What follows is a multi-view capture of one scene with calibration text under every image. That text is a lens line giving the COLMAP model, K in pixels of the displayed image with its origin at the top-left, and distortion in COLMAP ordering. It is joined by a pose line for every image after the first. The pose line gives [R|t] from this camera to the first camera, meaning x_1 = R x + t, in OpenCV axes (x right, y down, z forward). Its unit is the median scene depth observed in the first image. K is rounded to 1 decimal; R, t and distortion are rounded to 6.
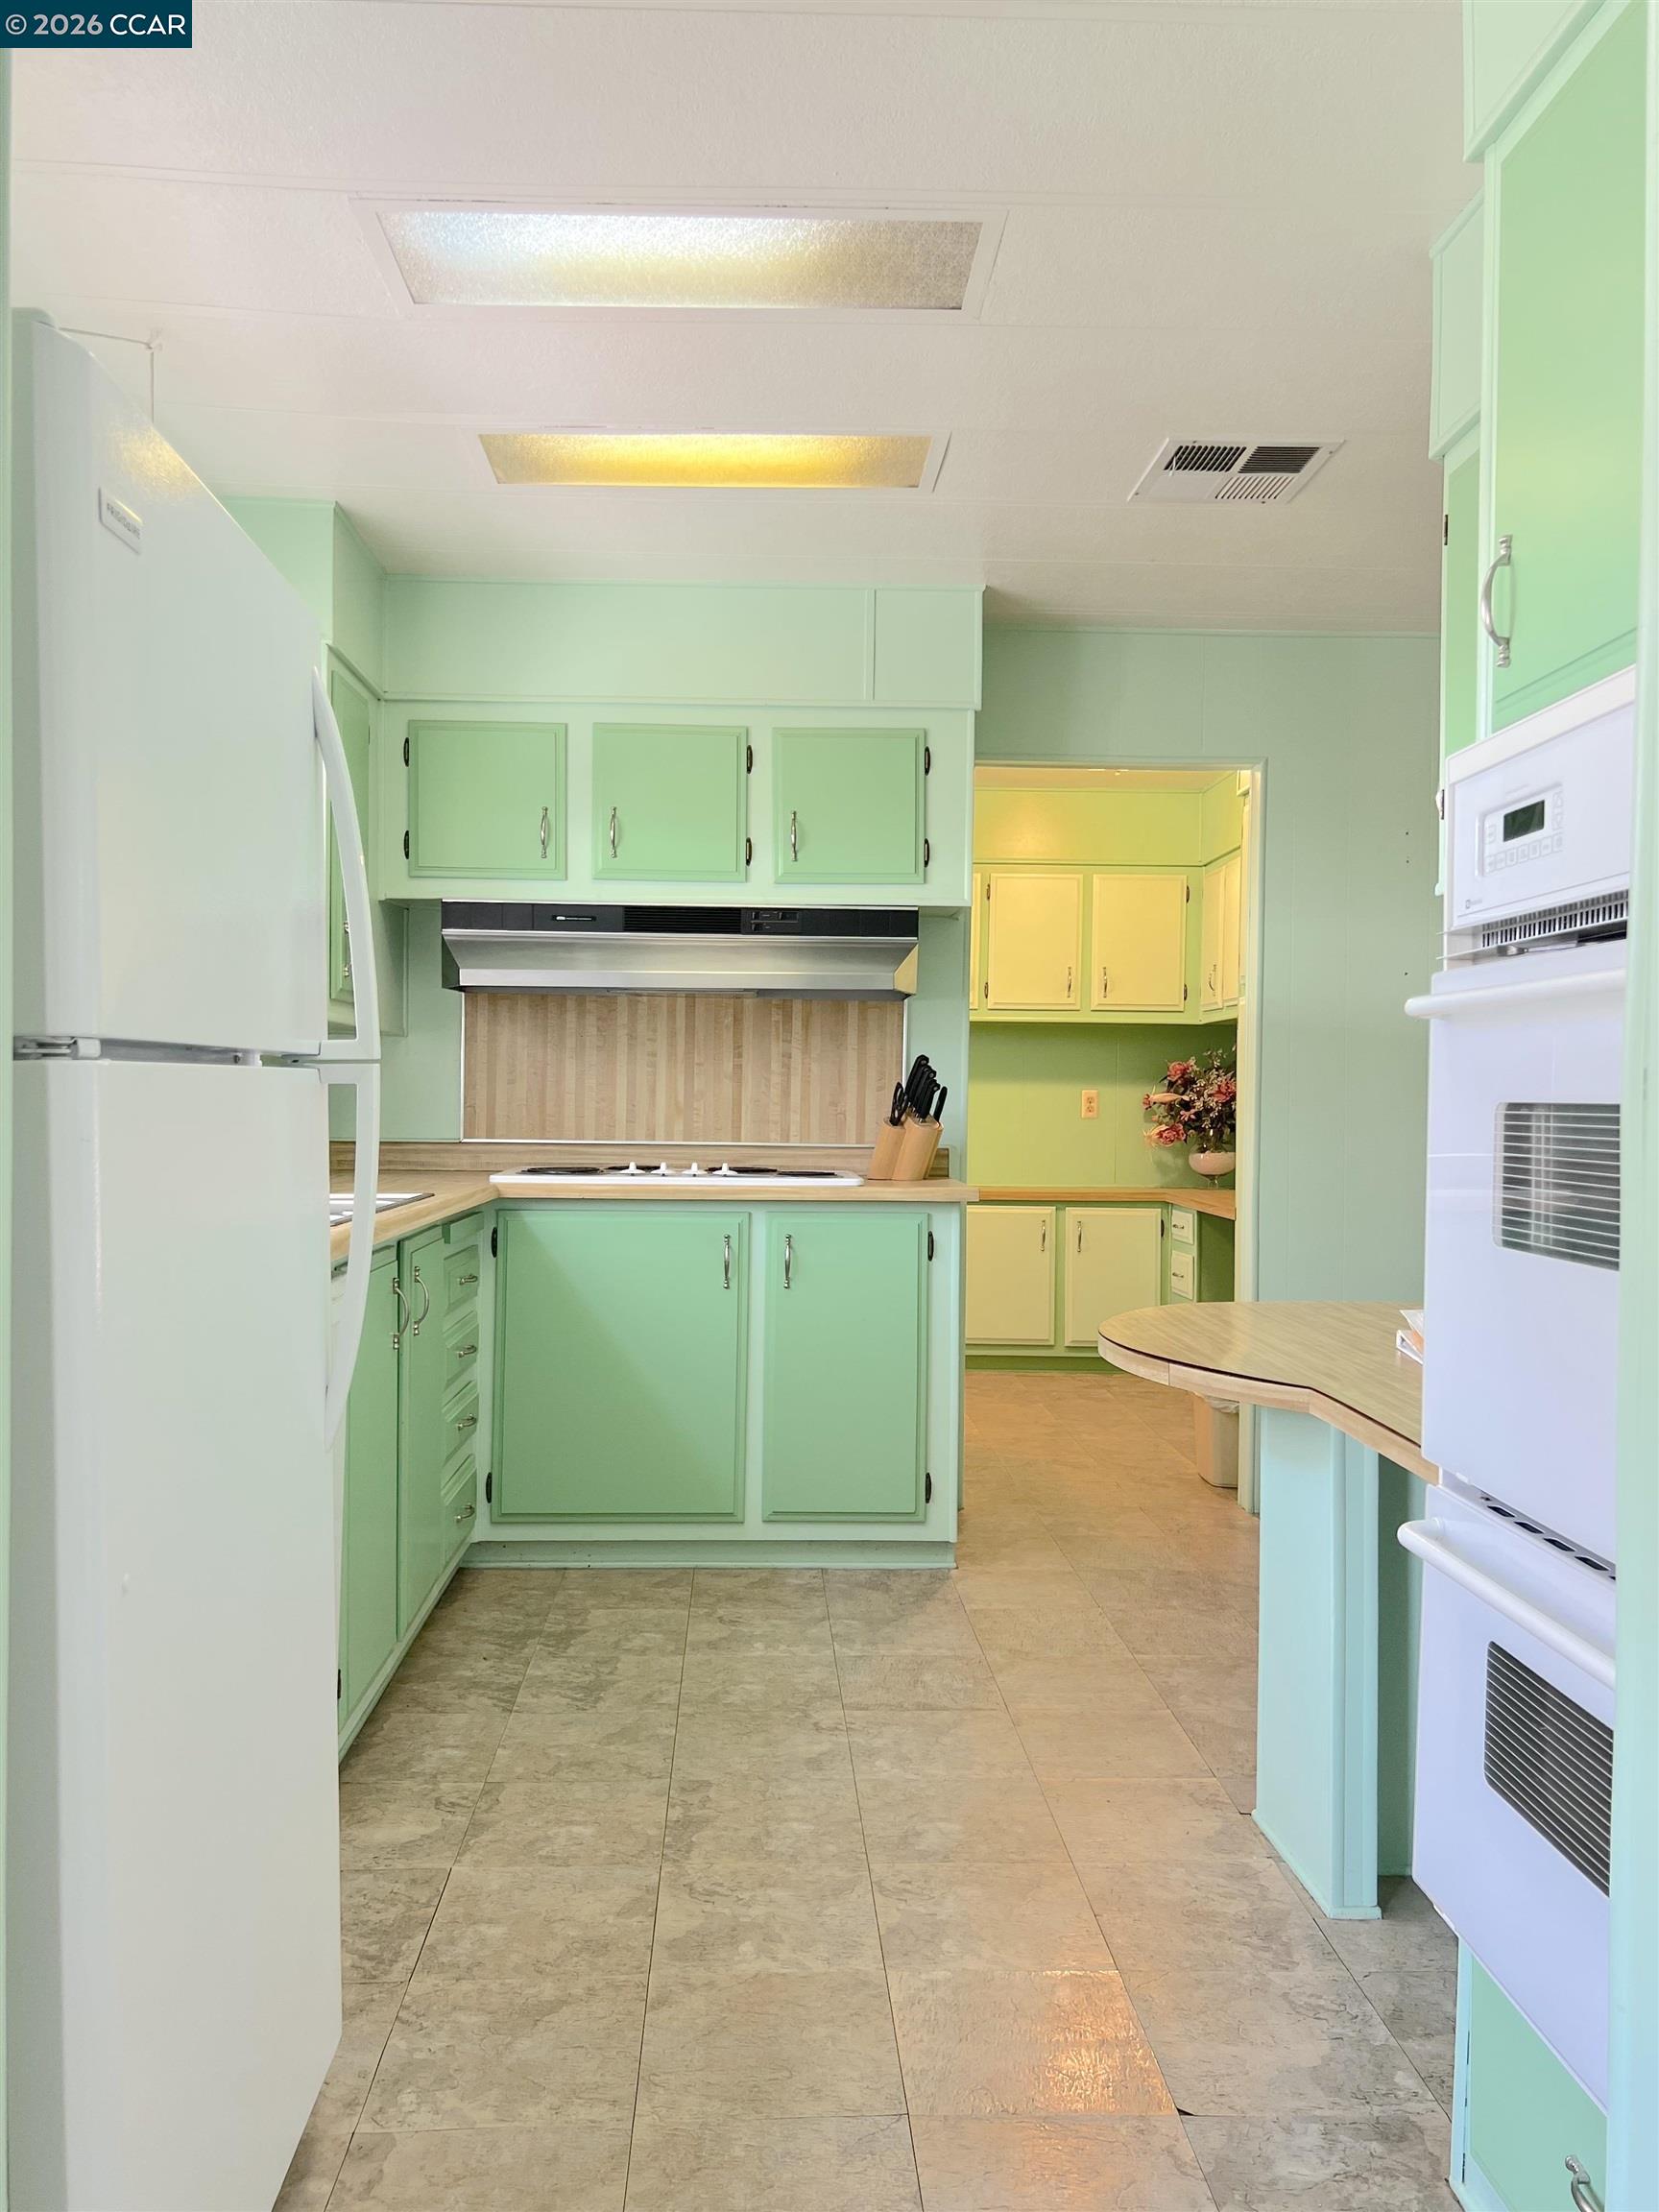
lens RADIAL K [[1673.6, 0, 825.2], [0, 1673.6, 1109.2], [0, 0, 1]] dist [0.083547, -0.072858]
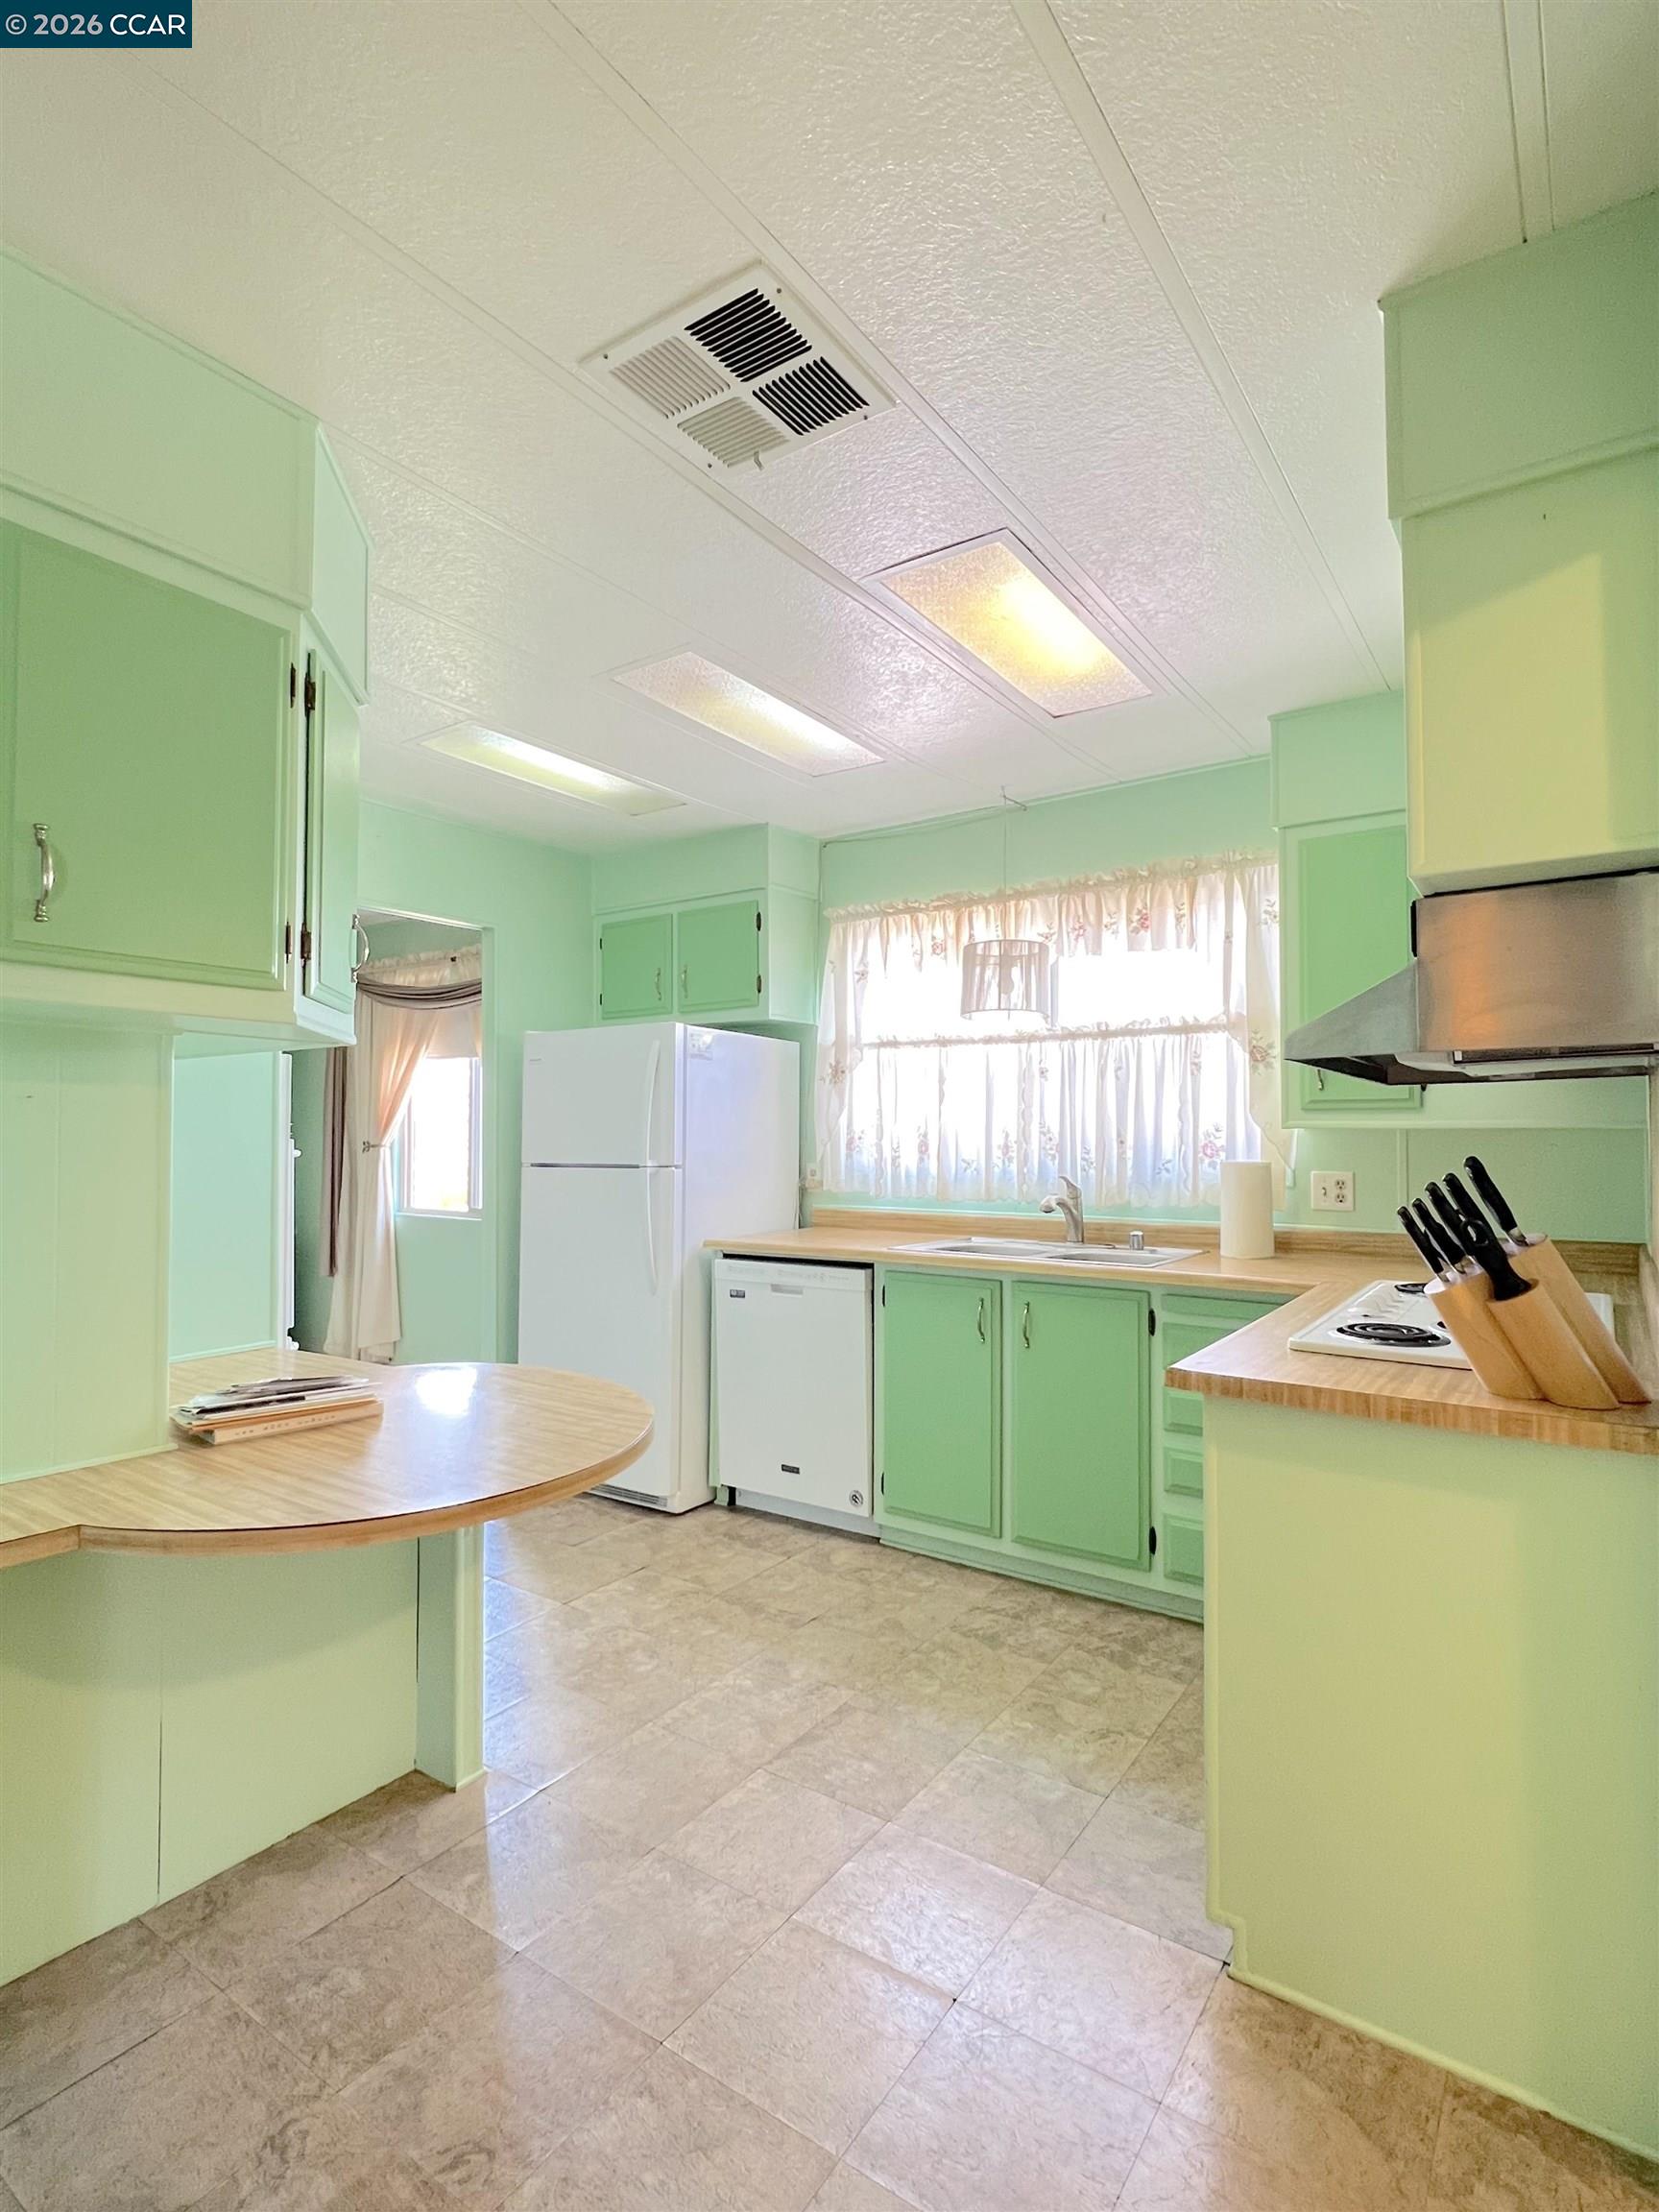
lens RADIAL K [[1116.0, 0, 835.9], [0, 1116.0, 1111.5], [0, 0, 1]] dist [0.001069, 0.001454]
pose [[-0.608753, -0.028582, -0.792845, 0.599583], [-0.013939, 0.999582, -0.025333, -0.045163], [0.793237, -0.004369, -0.608897, 1.341685]]
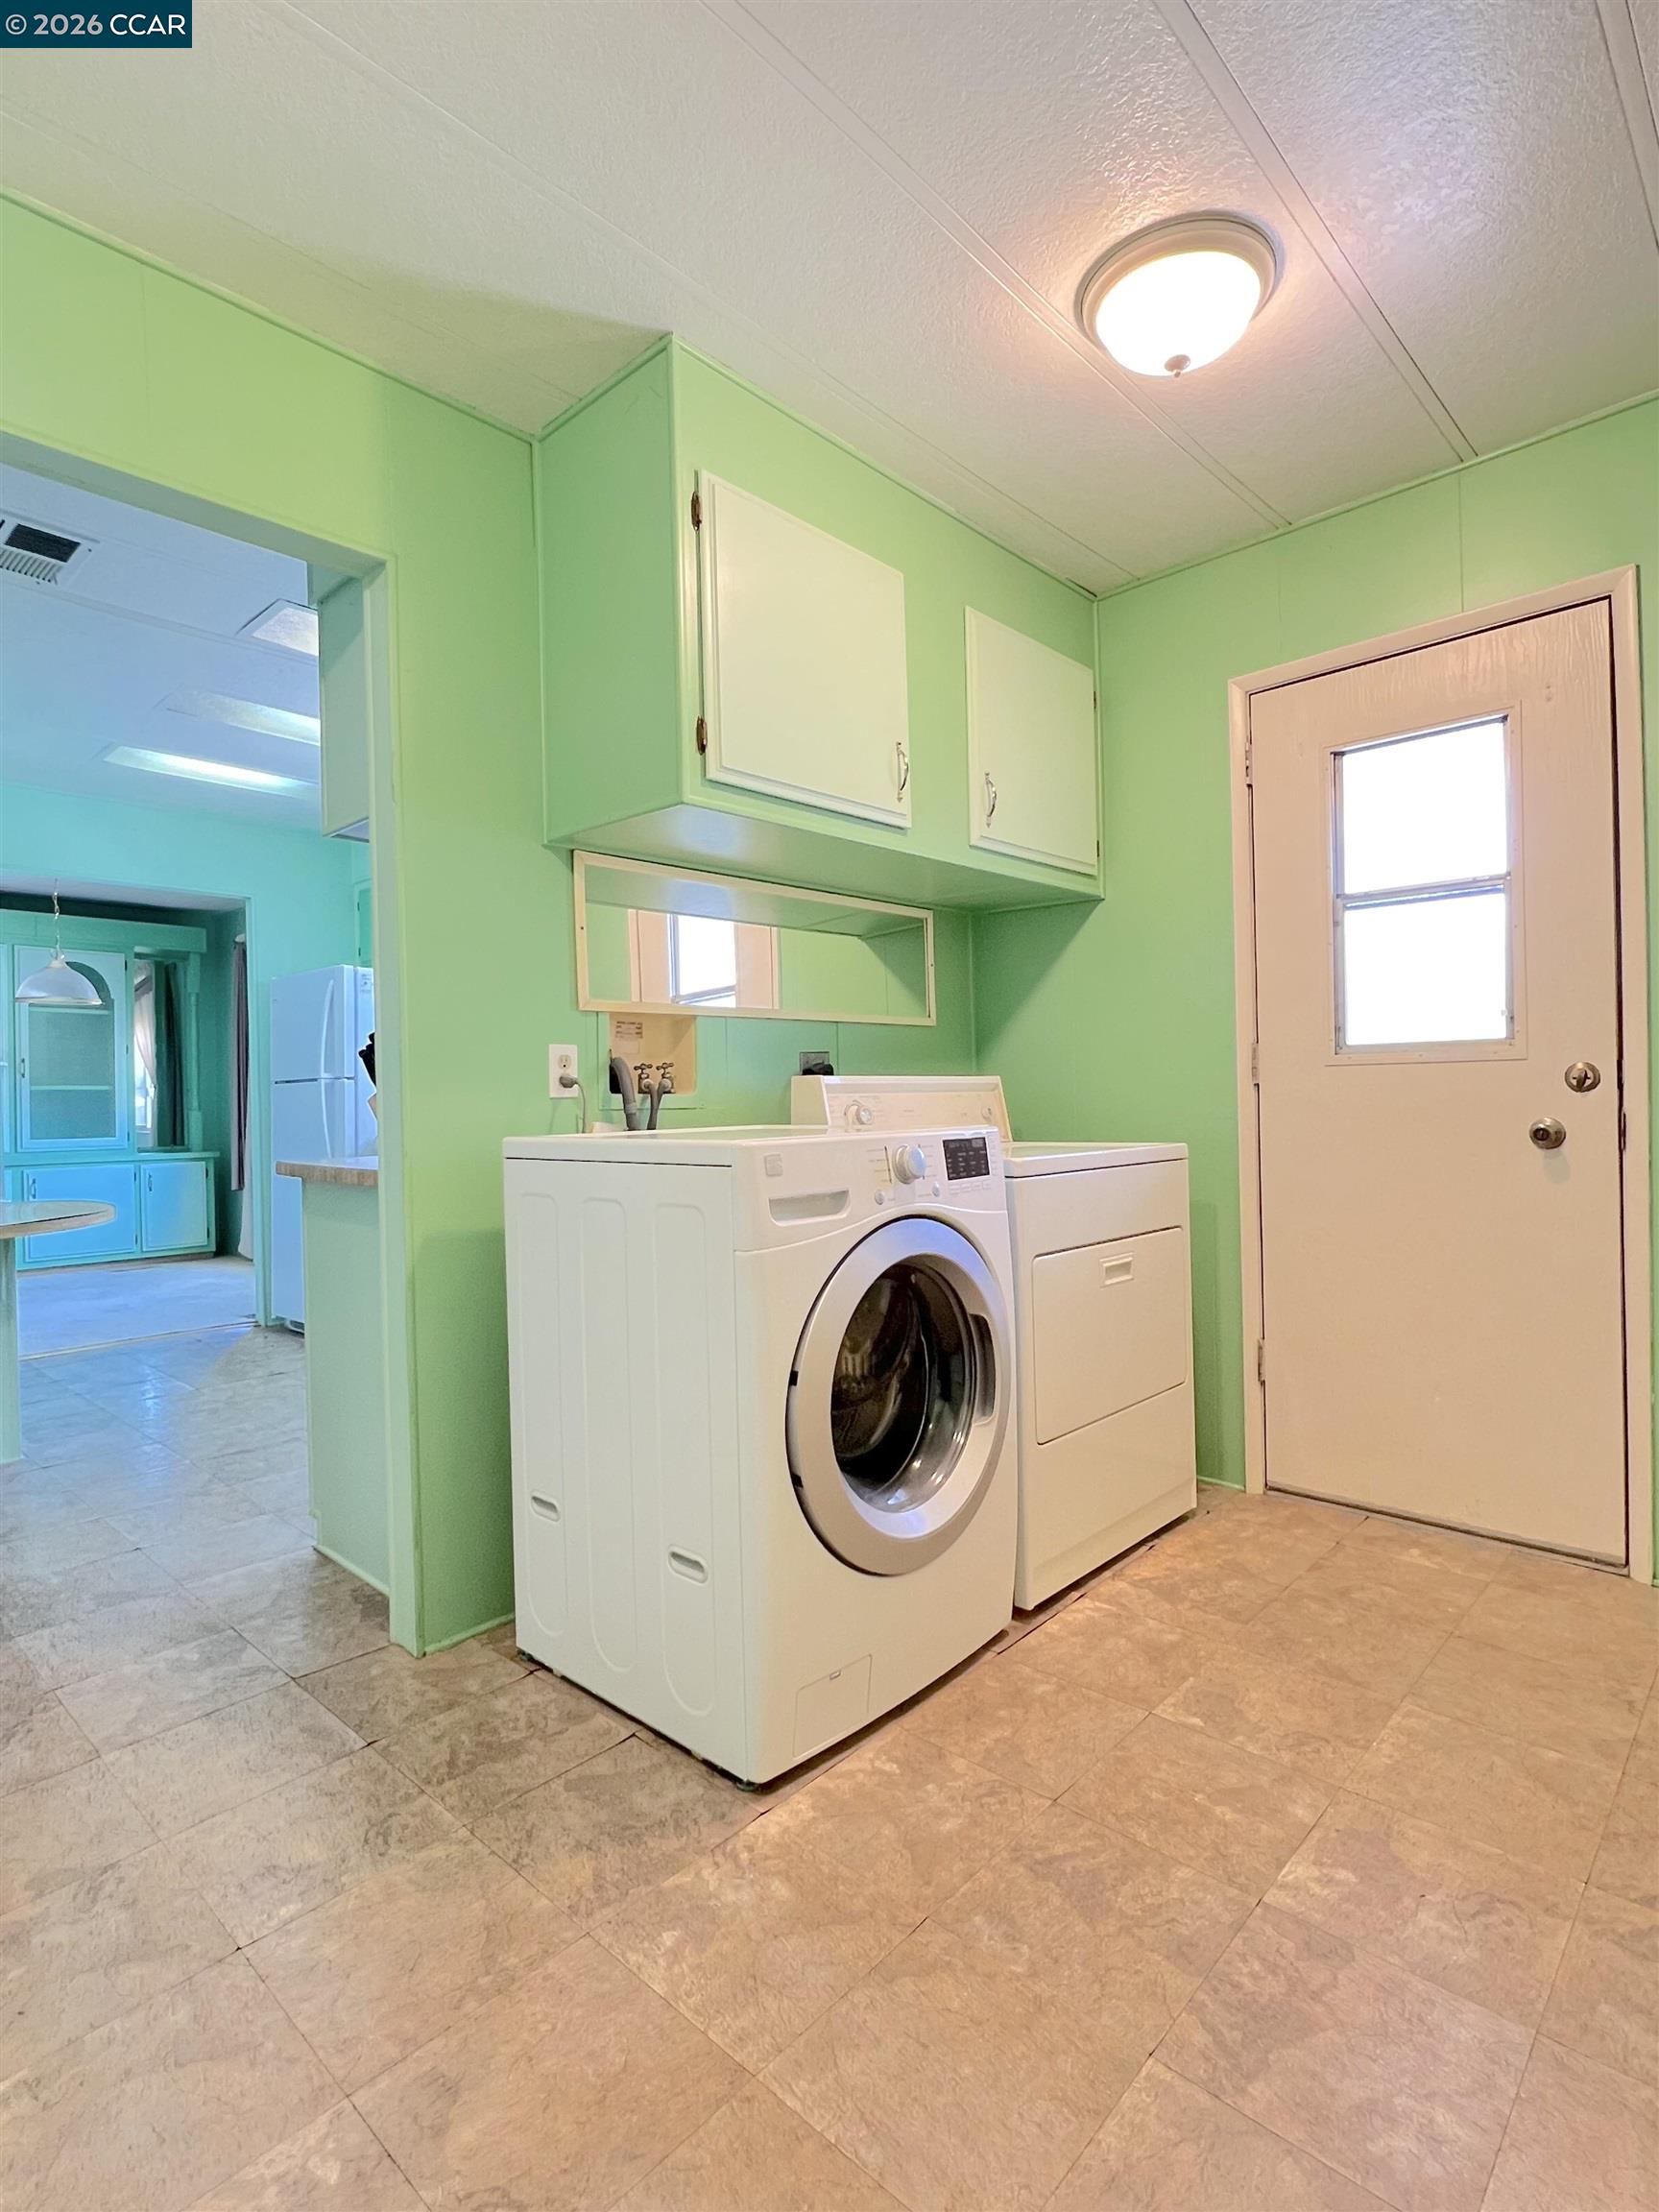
lens RADIAL K [[1116.0, 0, 820.5], [0, 1116.0, 1104.5], [0, 0, 1]] dist [0.001069, 0.001454]
pose [[-0.718458, 0.017529, -0.695350, 0.369155], [0.015628, 0.999837, 0.009058, 0.016485], [0.695395, -0.004359, -0.718614, 1.965472]]
